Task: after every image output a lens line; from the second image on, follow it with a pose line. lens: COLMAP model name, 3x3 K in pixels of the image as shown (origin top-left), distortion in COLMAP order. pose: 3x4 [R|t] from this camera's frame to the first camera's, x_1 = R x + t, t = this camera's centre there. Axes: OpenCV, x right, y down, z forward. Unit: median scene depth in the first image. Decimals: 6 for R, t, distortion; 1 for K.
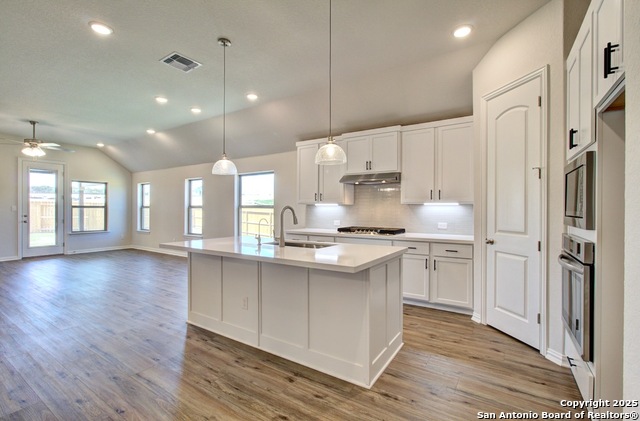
lens RADIAL K [[293.0, 0, 322.2], [0, 293.0, 212.0], [0, 0, 1]] dist [0.003810, 0.000557]
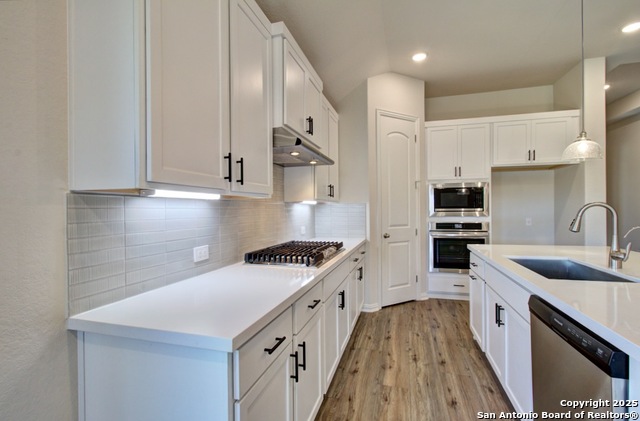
lens RADIAL K [[293.0, 0, 322.9], [0, 293.0, 208.4], [0, 0, 1]] dist [0.003810, 0.000557]
pose [[-0.309042, 0.000736, 0.951048, -0.525240], [0.017048, 0.999843, 0.004766, -0.023558], [-0.950895, 0.017687, -0.309006, 1.734494]]
